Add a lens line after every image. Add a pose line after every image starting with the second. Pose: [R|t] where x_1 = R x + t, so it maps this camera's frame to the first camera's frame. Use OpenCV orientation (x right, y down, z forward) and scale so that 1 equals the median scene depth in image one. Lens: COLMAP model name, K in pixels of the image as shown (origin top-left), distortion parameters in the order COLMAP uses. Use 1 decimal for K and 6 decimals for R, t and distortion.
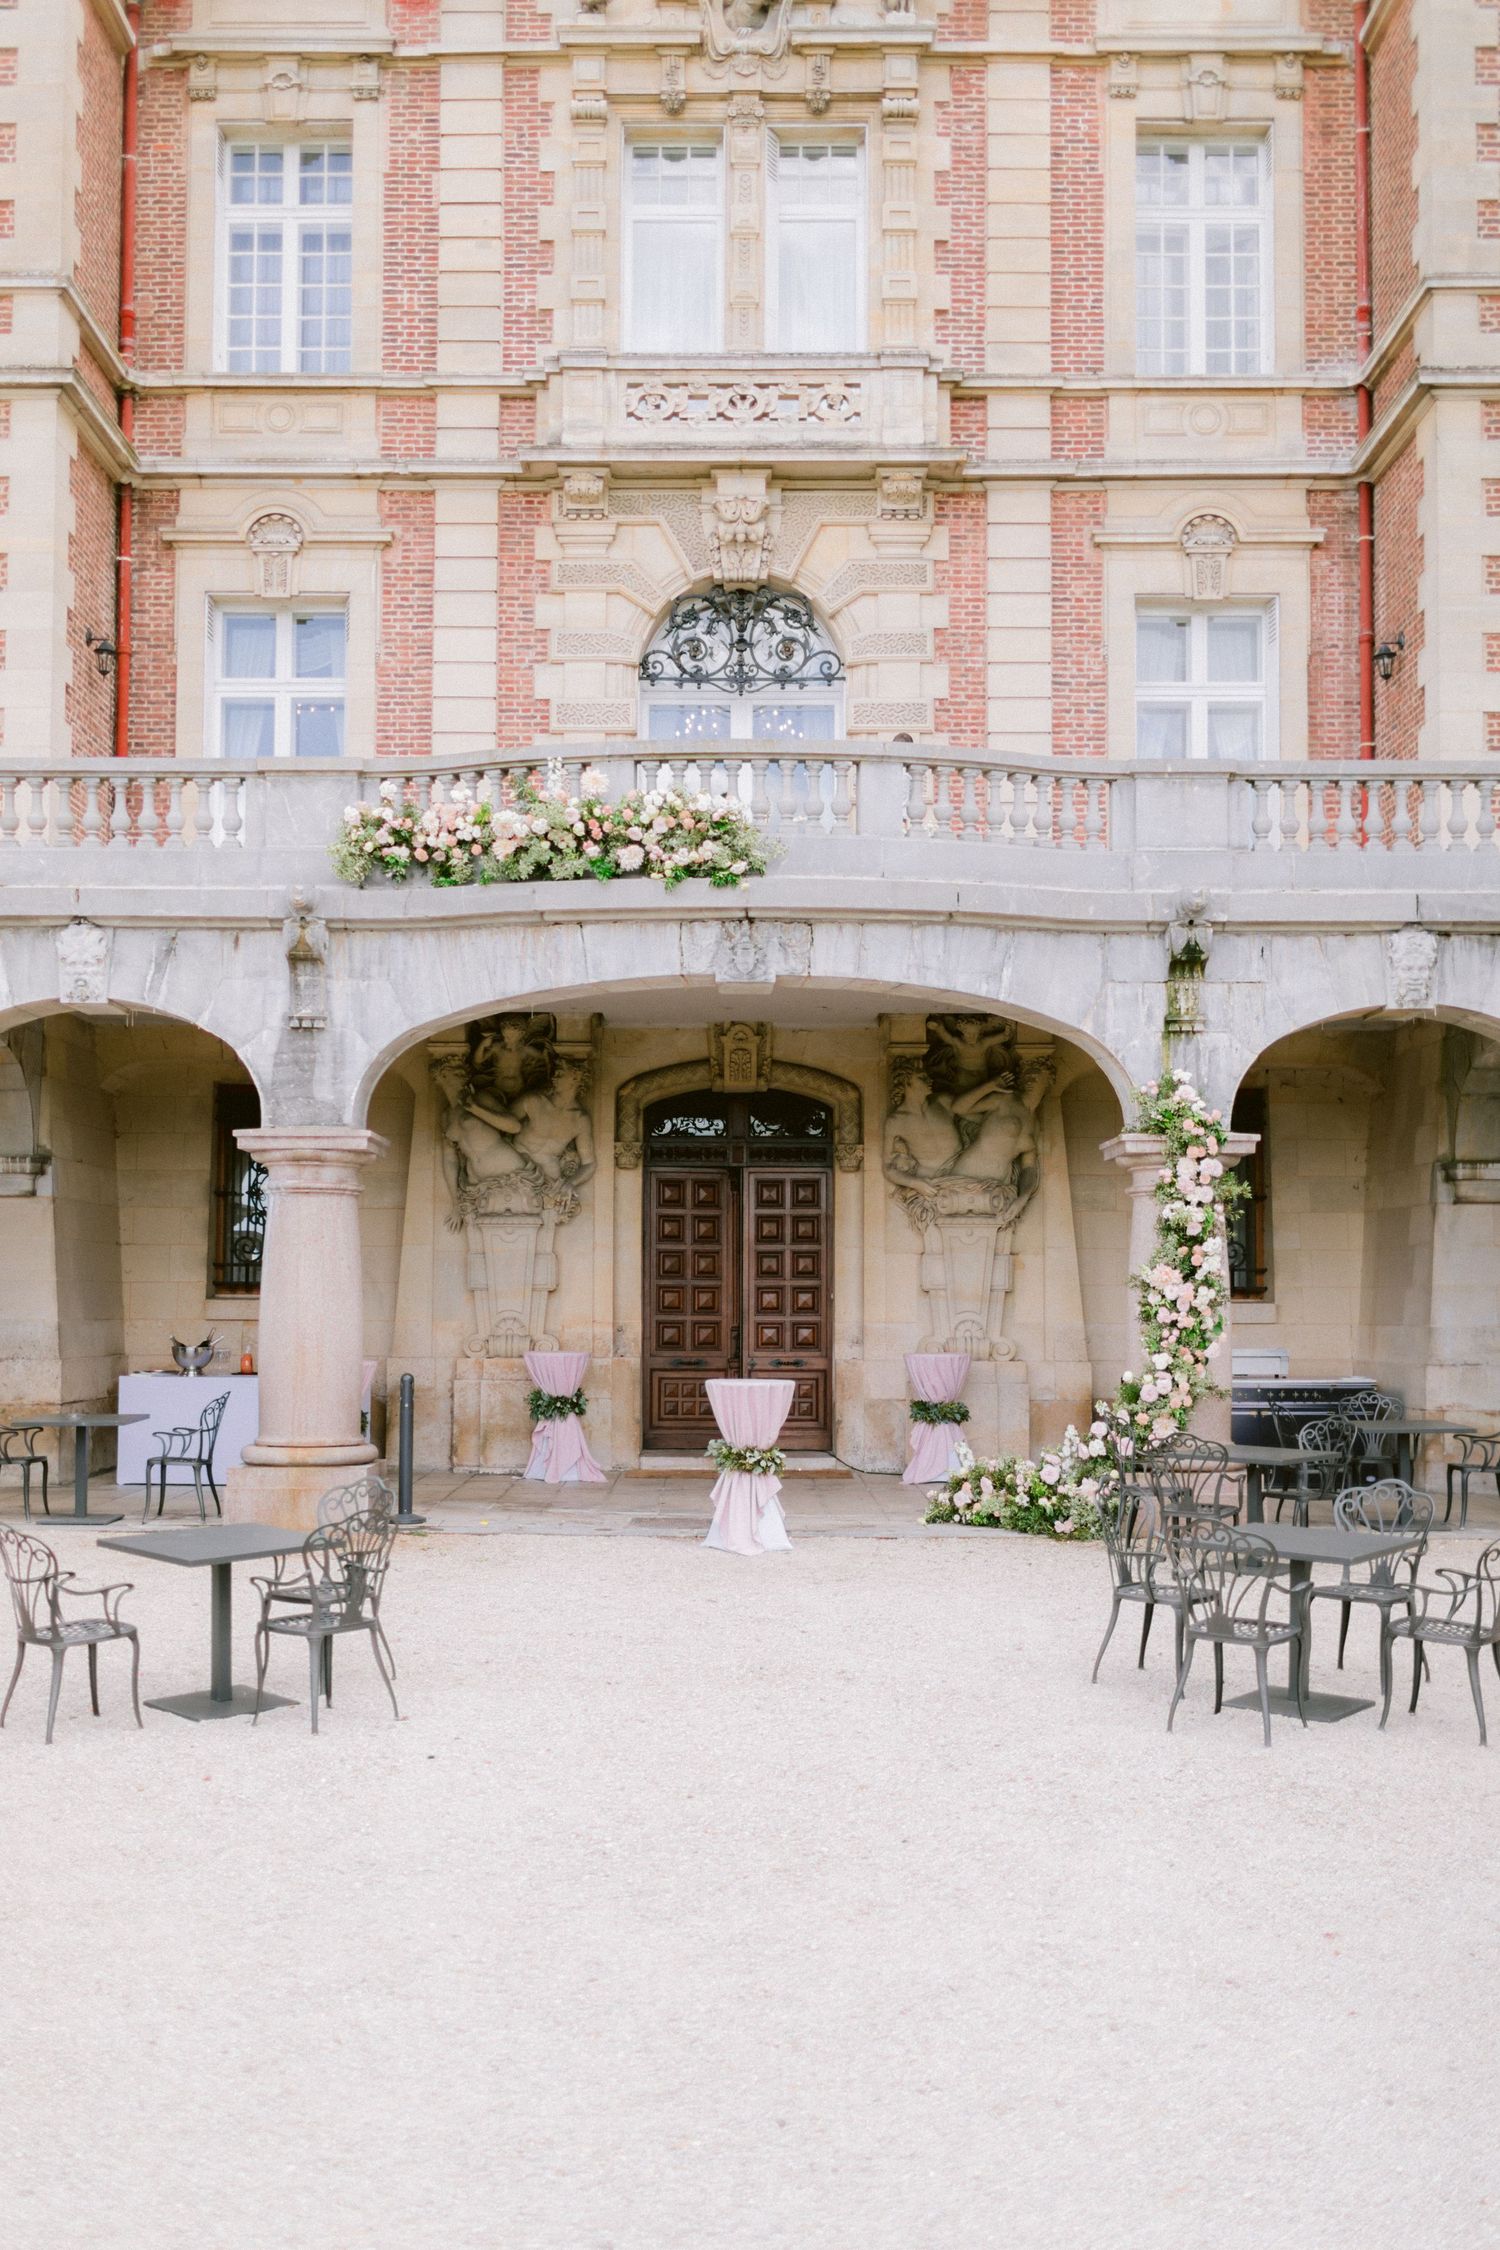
lens RADIAL K [[2342.1, 0, 750.0], [0, 2342.1, 1125.0], [0, 0, 1]] dist [0.091957, -0.037989]
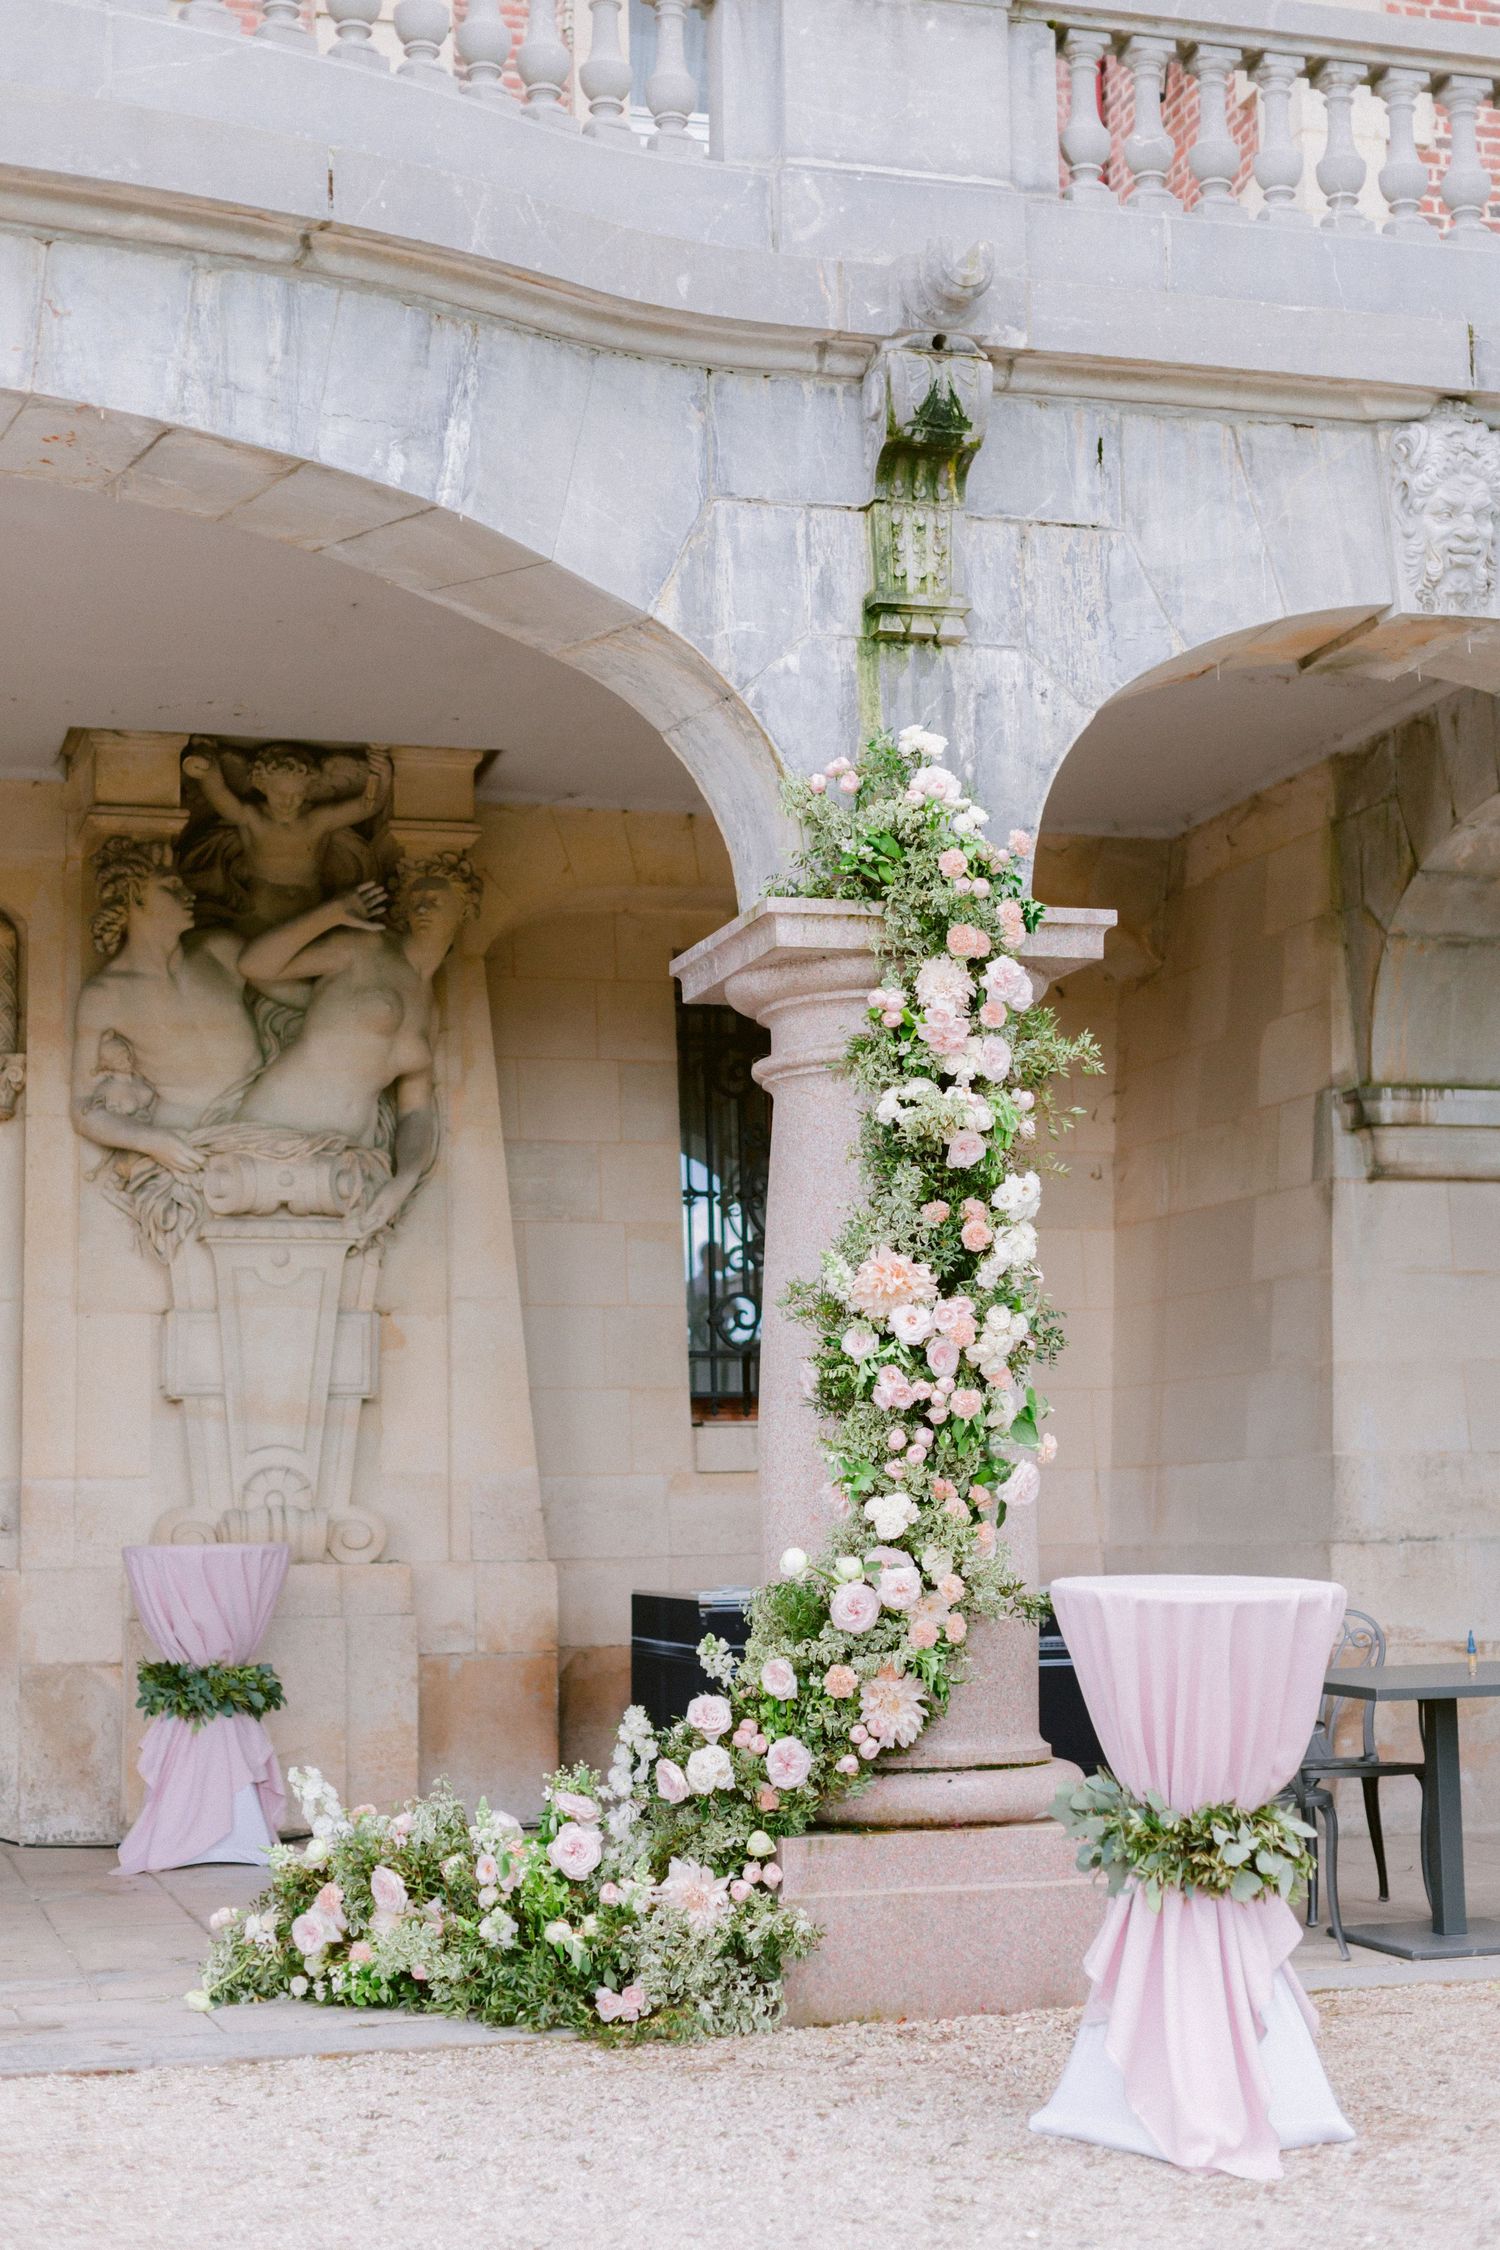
lens RADIAL K [[3168.5, 0, 673.9], [0, 3168.5, 1124.9], [0, 0, 1]] dist [0.003003, -0.078388]
pose [[0.966474, 0.015173, 0.256315, 0.019292], [-0.000222, 0.998301, -0.058260, 0.067198], [-0.256763, 0.056250, 0.964836, 0.526891]]
